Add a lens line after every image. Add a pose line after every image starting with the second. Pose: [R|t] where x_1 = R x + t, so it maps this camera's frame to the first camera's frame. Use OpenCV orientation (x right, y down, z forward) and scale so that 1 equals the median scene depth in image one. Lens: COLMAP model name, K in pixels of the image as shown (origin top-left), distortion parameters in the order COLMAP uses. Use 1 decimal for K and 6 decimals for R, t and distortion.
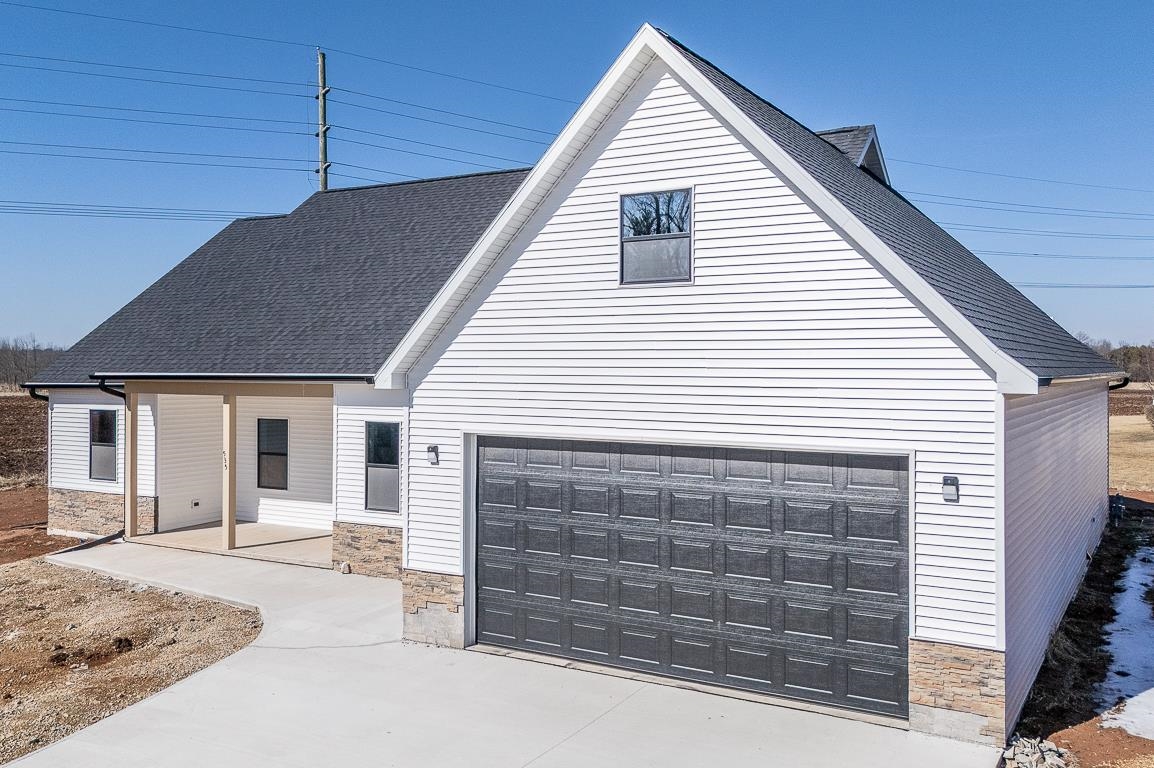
lens RADIAL K [[1017.8, 0, 576.9], [0, 1017.8, 376.0], [0, 0, 1]] dist [0.064830, -0.065146]
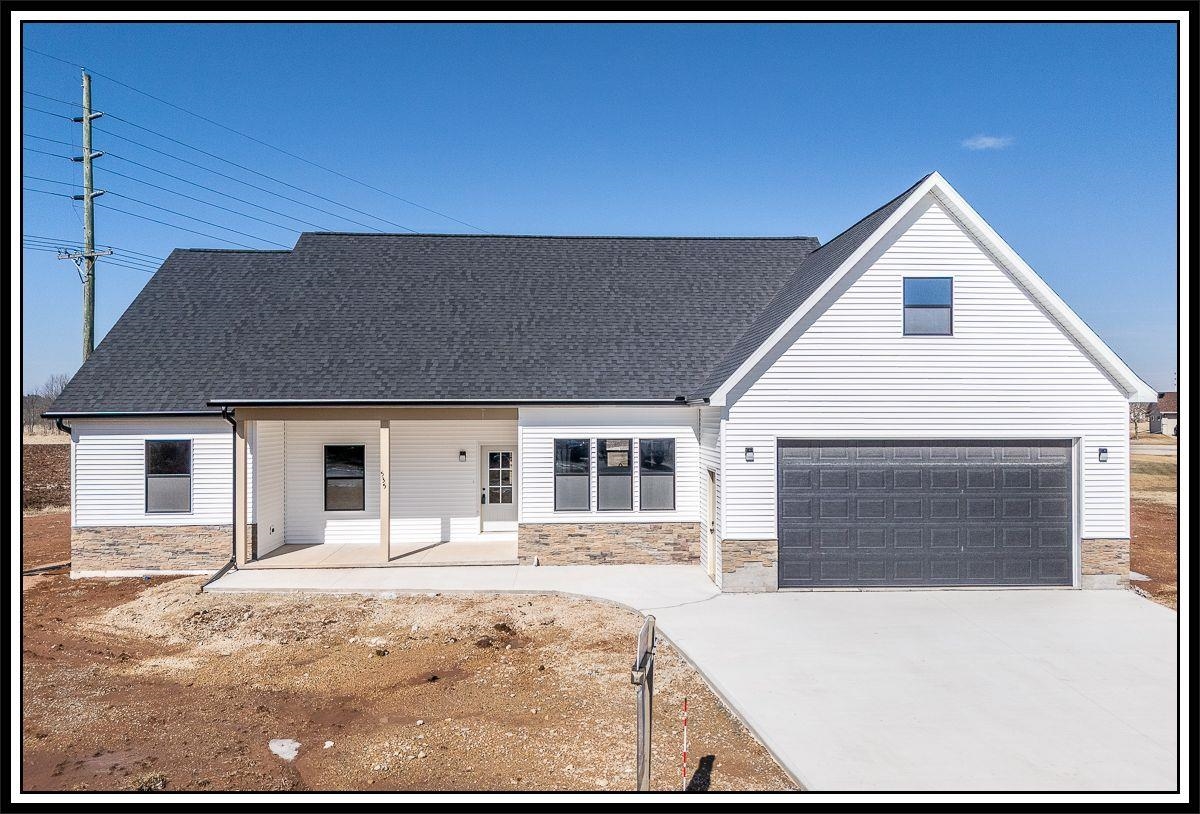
lens RADIAL K [[876.3, 0, 610.9], [0, 876.3, 423.5], [0, 0, 1]] dist [0.054926, -0.028686]
pose [[0.828917, -0.010224, 0.559277, -0.966974], [0.009423, 0.999946, 0.004315, 0.029859], [-0.559292, 0.001693, 0.828969, 0.131740]]
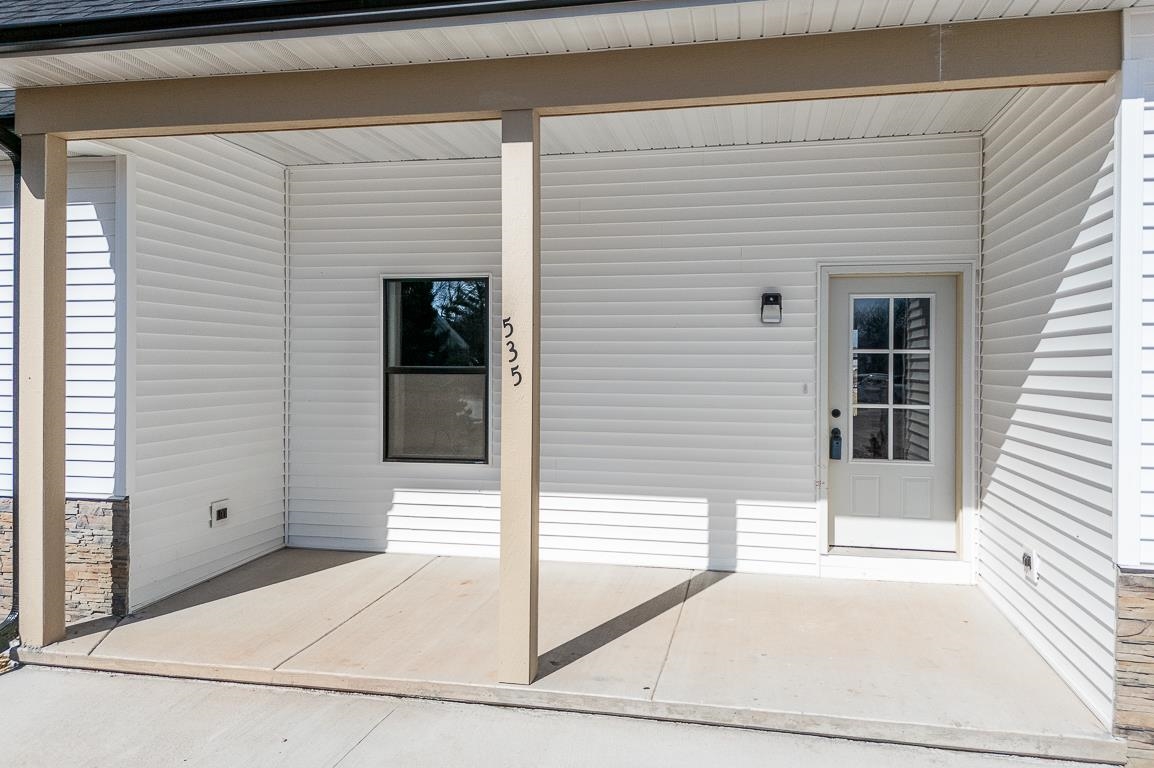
lens RADIAL K [[860.4, 0, 576.7], [0, 860.4, 366.1], [0, 0, 1]] dist [0.045777, -0.023562]
pose [[0.949122, 0.002173, 0.314901, -0.579189], [-0.000611, 0.999987, -0.005059, 0.126951], [-0.314908, 0.004609, 0.949111, 1.134283]]
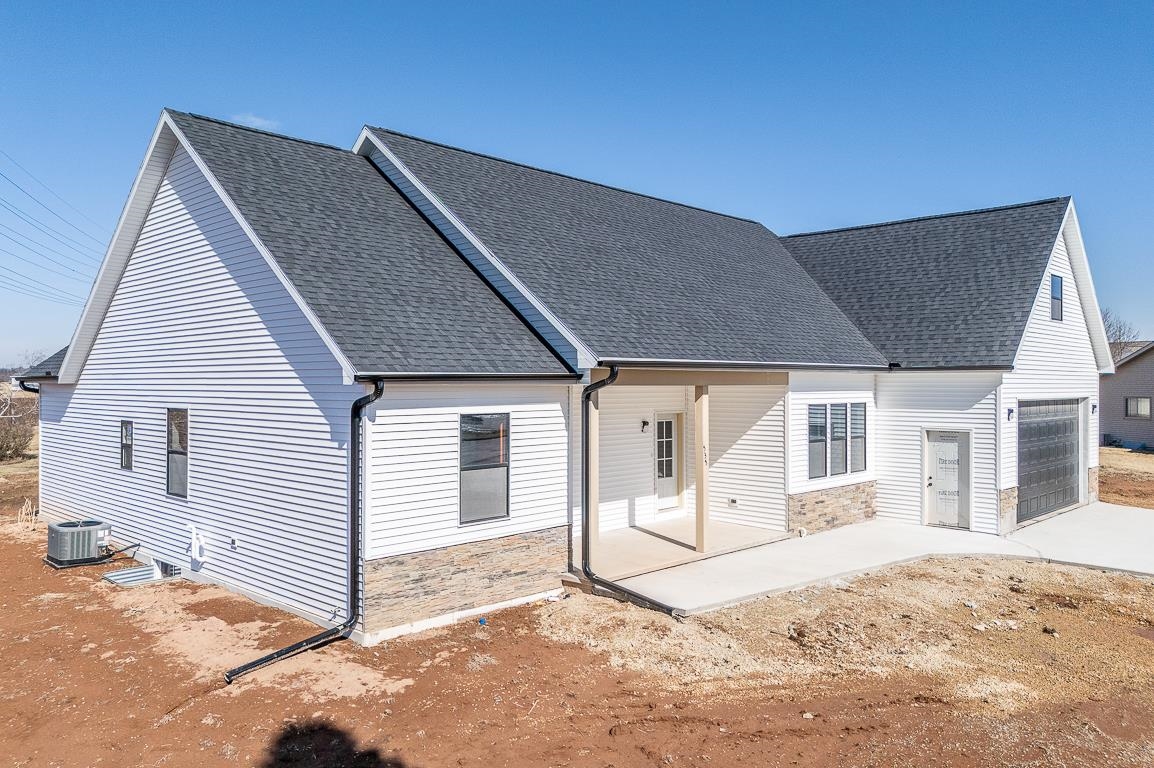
lens RADIAL K [[860.4, 0, 582.5], [0, 860.4, 381.7], [0, 0, 1]] dist [0.045777, -0.023562]
pose [[0.228242, -0.003619, 0.973598, -1.631727], [0.006130, 0.999979, 0.002280, 0.019386], [-0.973585, 0.005448, 0.228259, 1.354180]]
